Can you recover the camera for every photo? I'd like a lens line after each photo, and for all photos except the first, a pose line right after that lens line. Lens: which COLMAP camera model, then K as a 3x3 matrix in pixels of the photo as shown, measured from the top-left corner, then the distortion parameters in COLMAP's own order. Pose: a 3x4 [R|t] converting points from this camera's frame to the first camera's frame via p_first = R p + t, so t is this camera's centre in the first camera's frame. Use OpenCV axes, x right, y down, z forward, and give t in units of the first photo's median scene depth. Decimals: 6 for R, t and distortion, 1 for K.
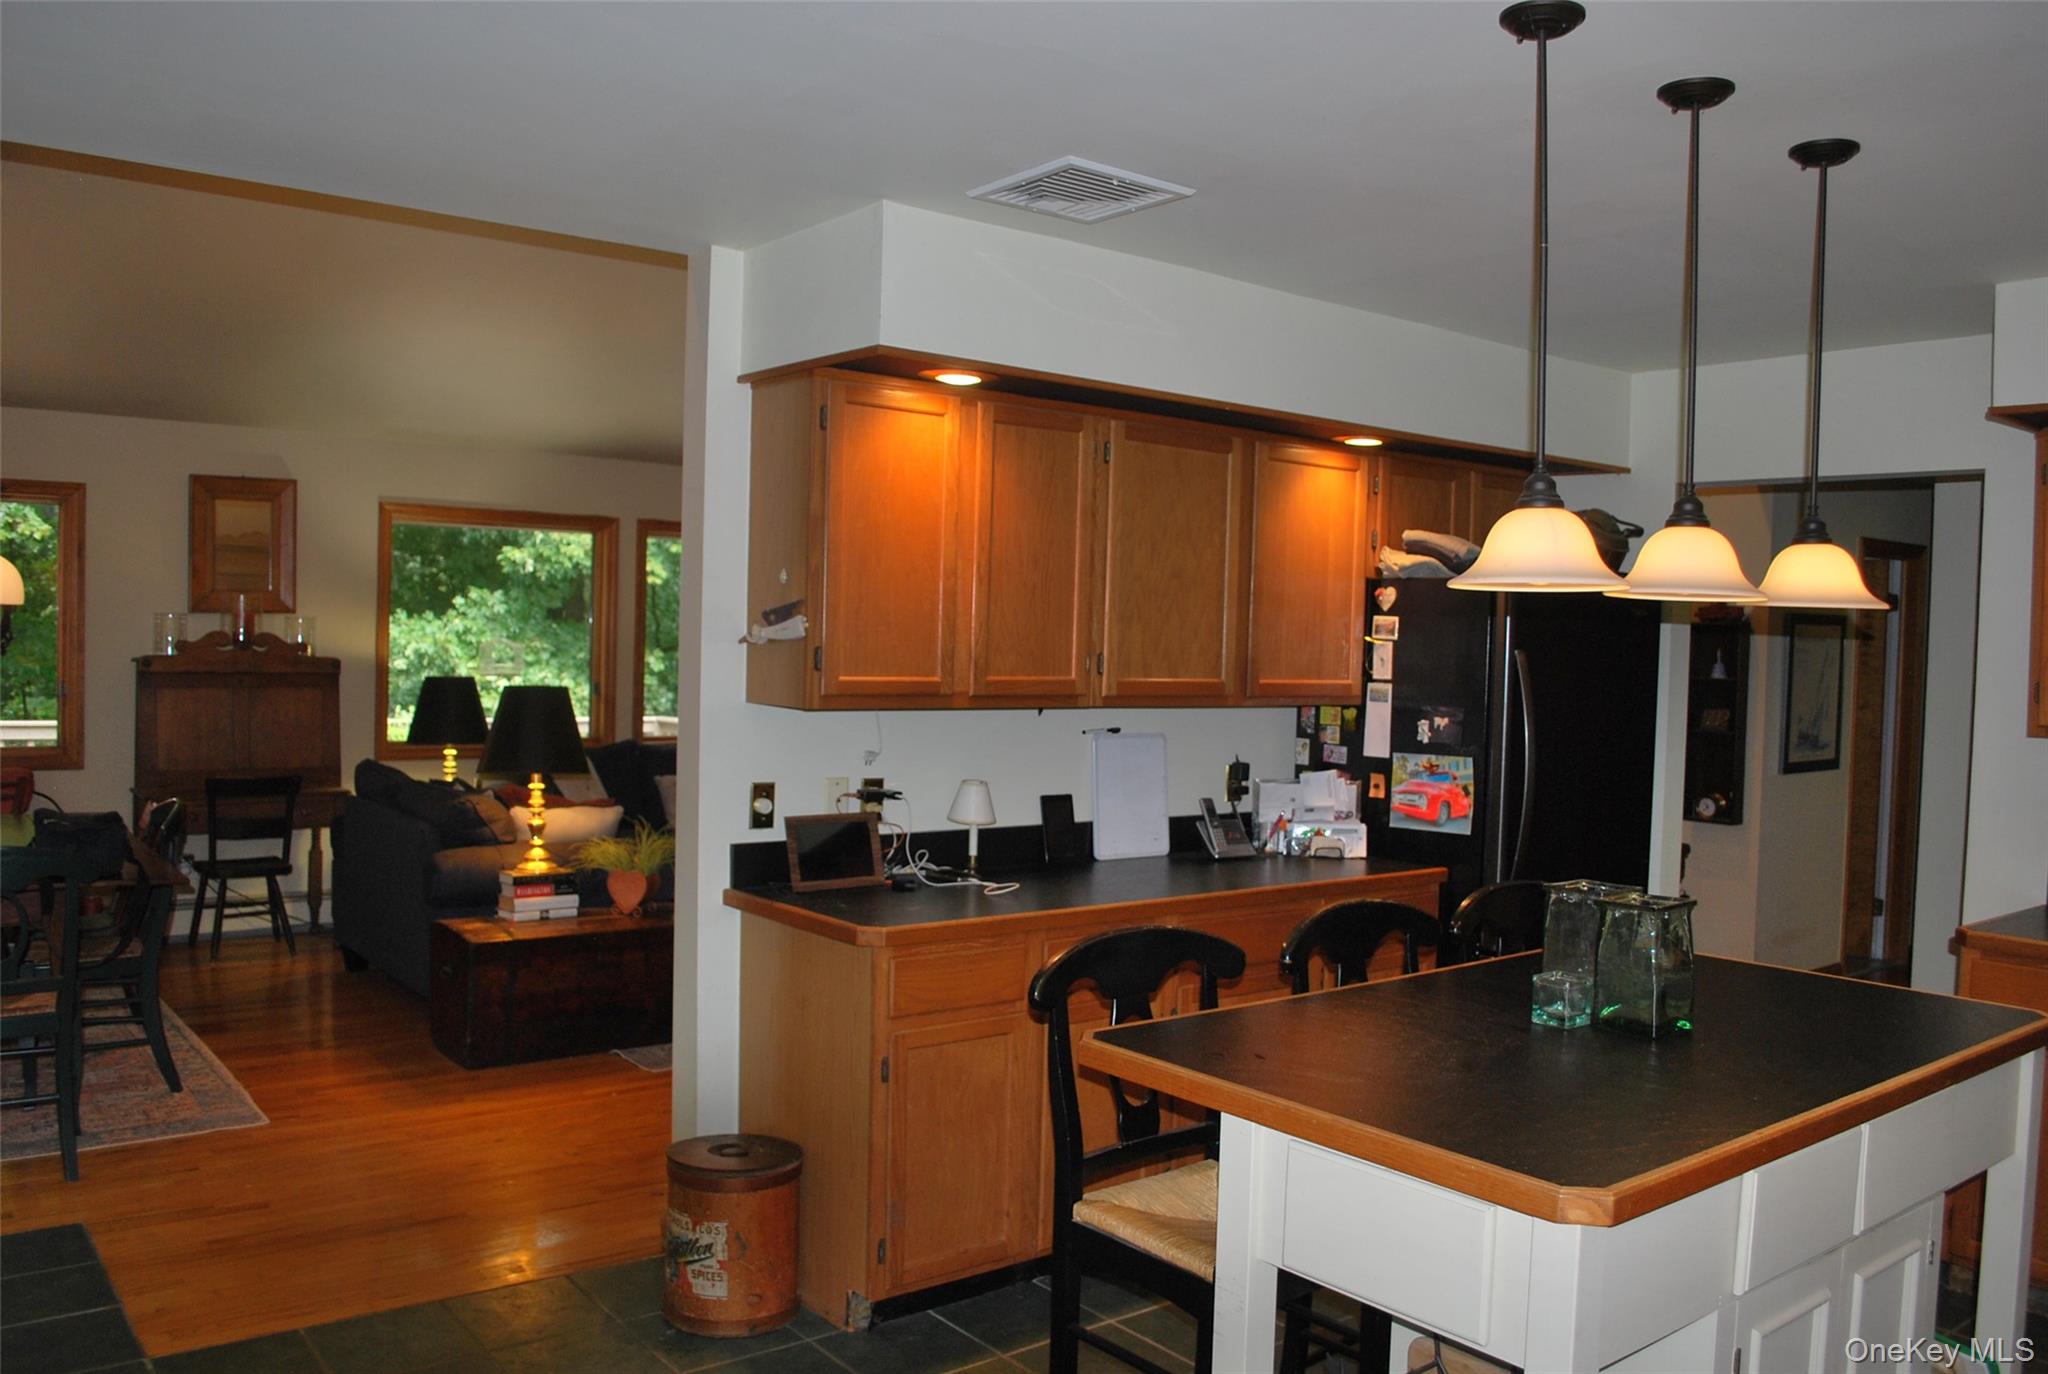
lens RADIAL K [[1607.3, 0, 1024.0], [0, 1607.3, 687.0], [0, 0, 1]] dist [-0.081256, 0.013266]
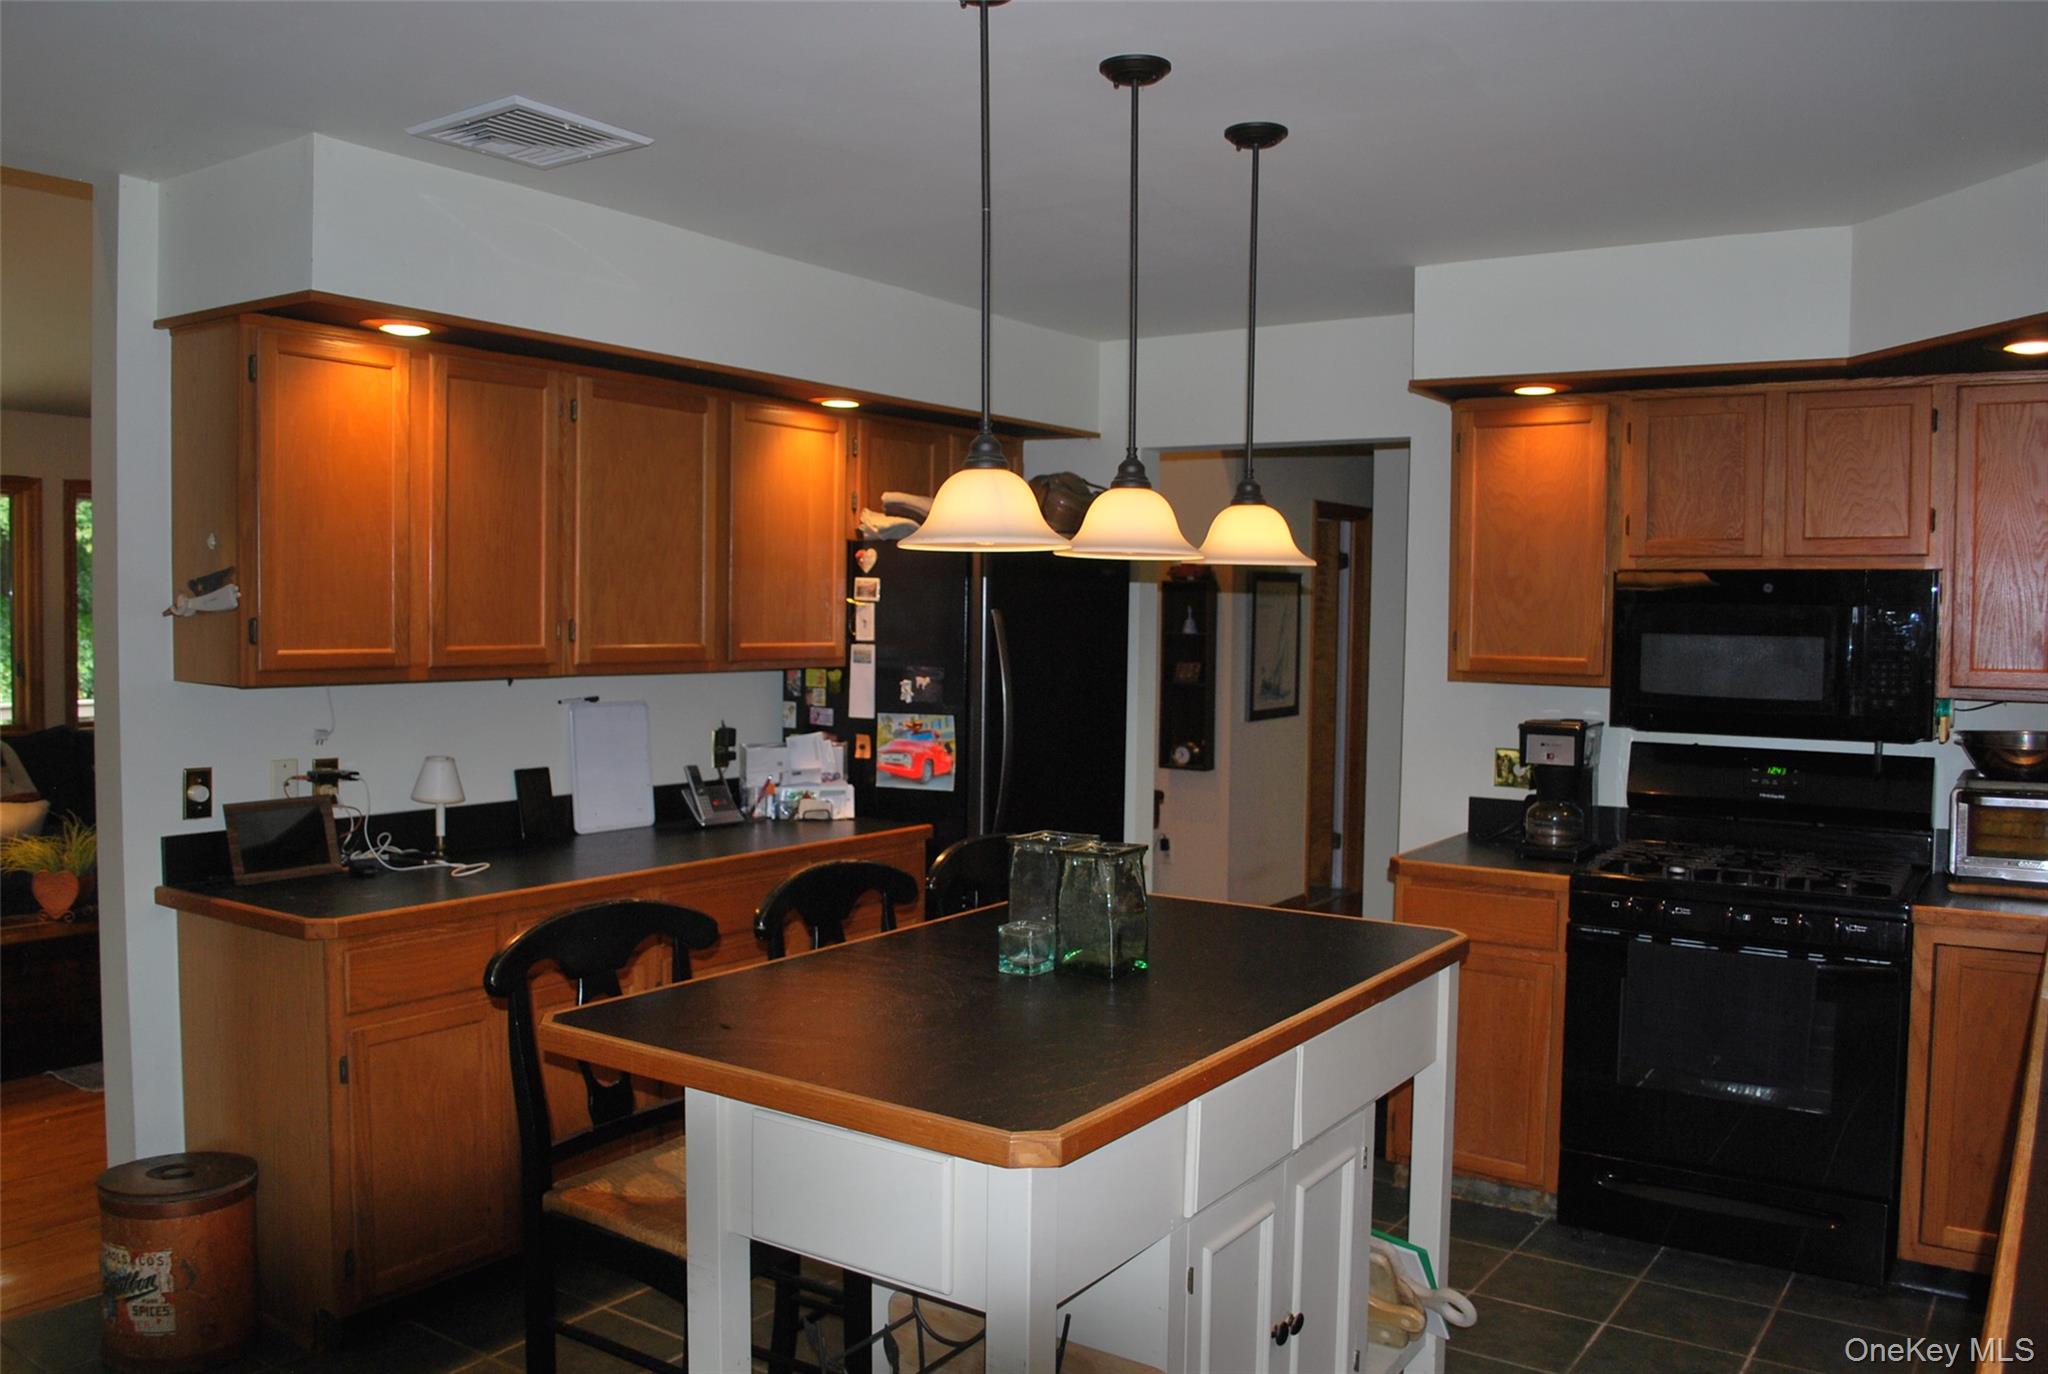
lens RADIAL K [[1607.3, 0, 1024.0], [0, 1607.3, 687.0], [0, 0, 1]] dist [-0.081256, 0.013266]
pose [[0.955630, -0.028227, 0.293215, 0.025685], [0.021559, 0.999431, 0.025948, 0.000326], [-0.293781, -0.018476, 0.955694, 0.006303]]
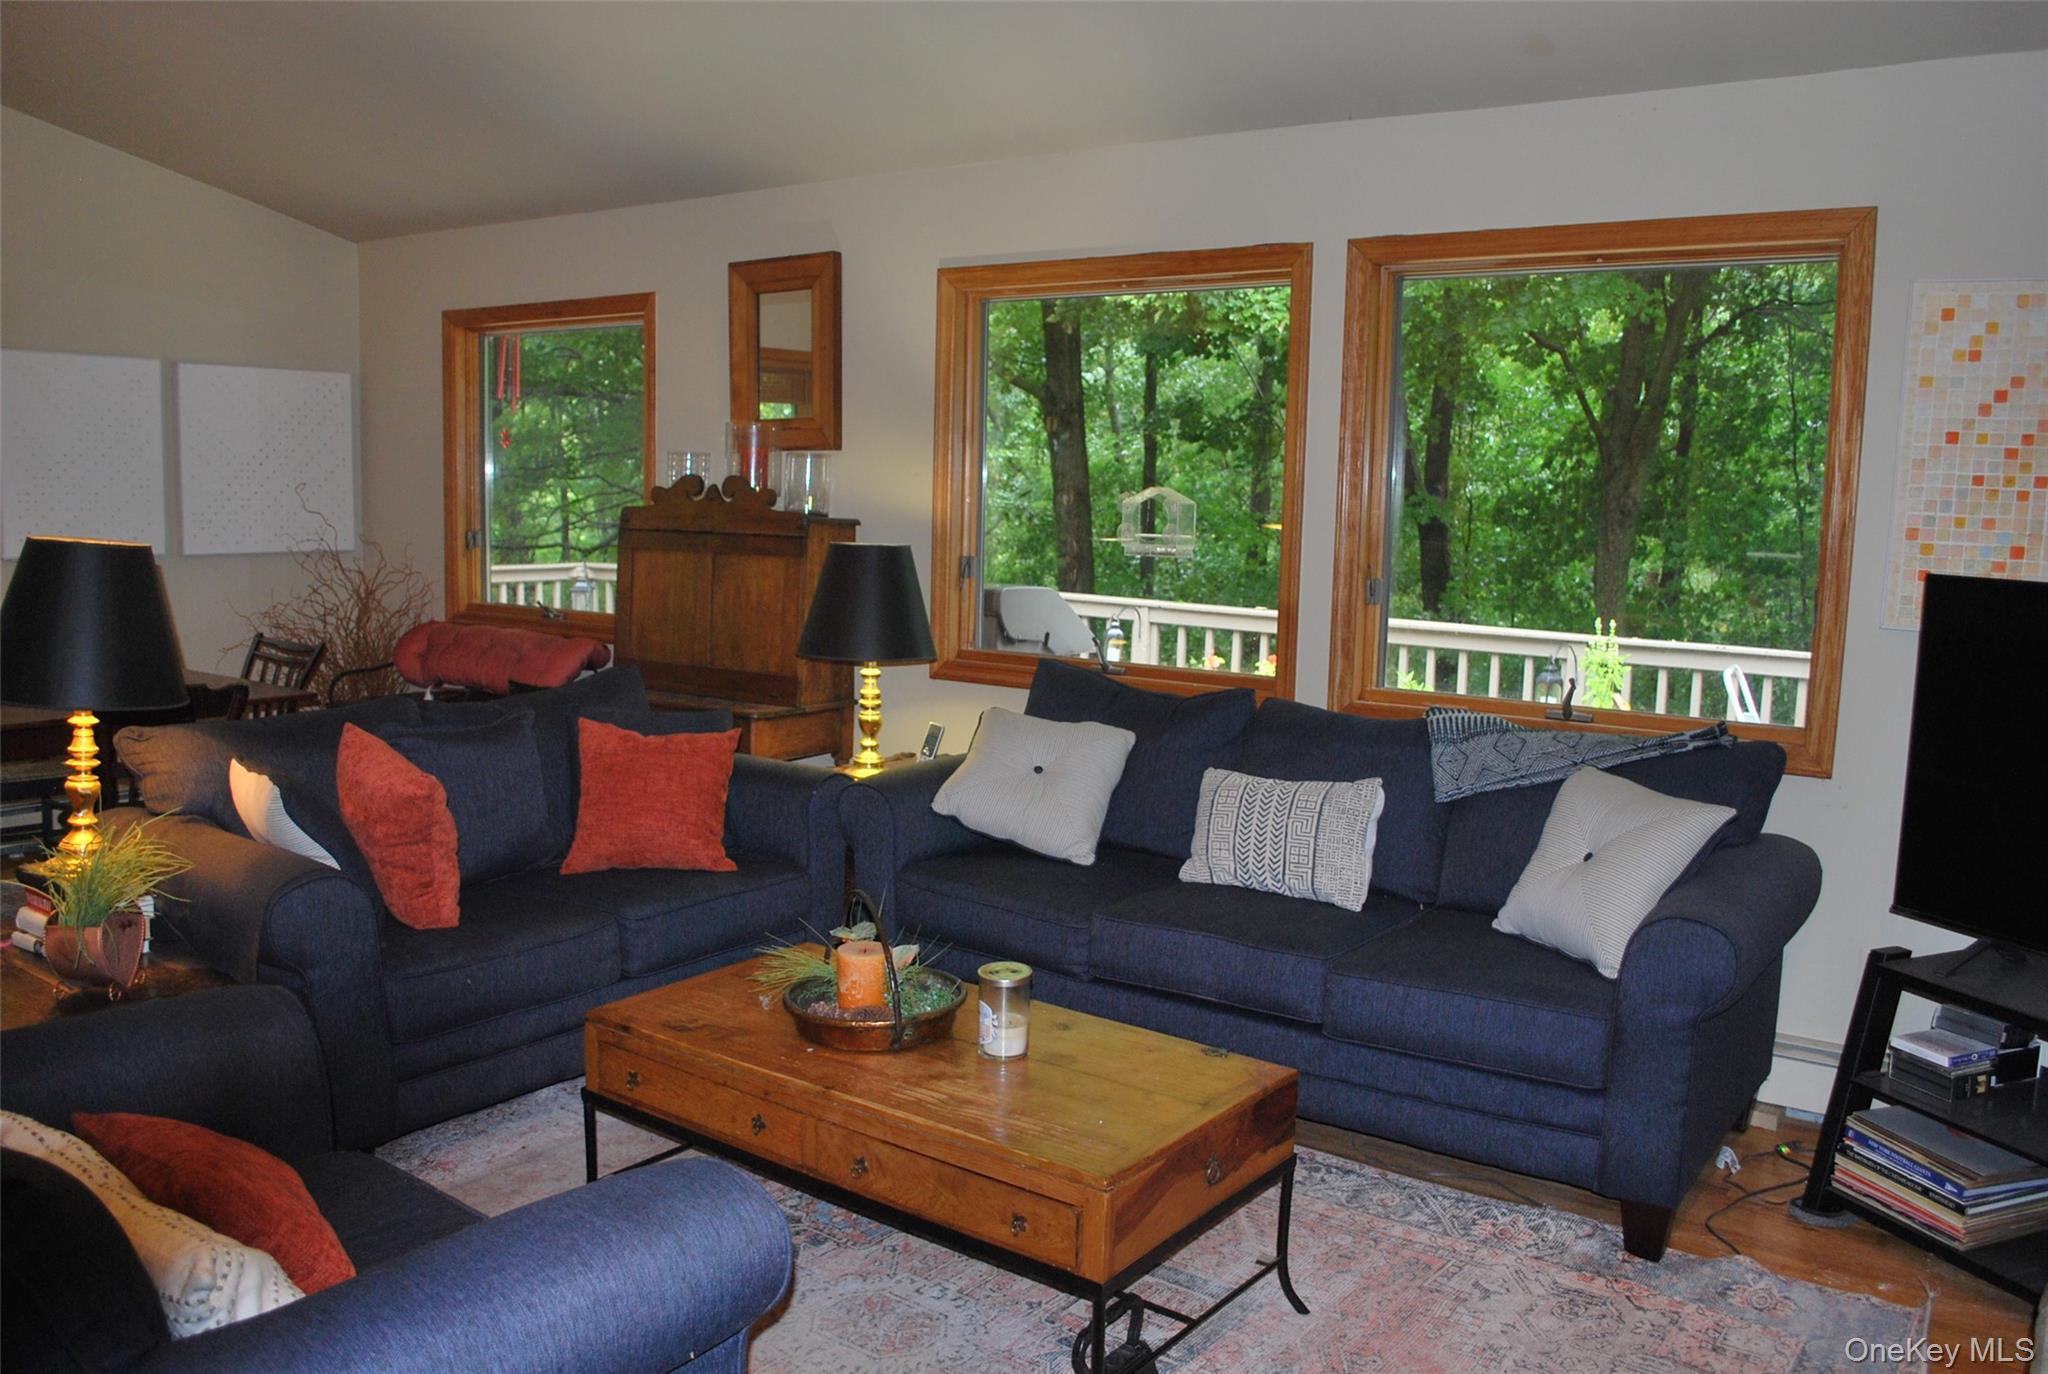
lens RADIAL K [[1607.3, 0, 1024.0], [0, 1607.3, 687.0], [0, 0, 1]] dist [-0.081256, 0.013266]
pose [[0.263192, 0.089672, -0.960567, 0.316614], [-0.044370, 0.995742, 0.080798, -0.005335], [0.963723, 0.021355, 0.266050, 1.216456]]
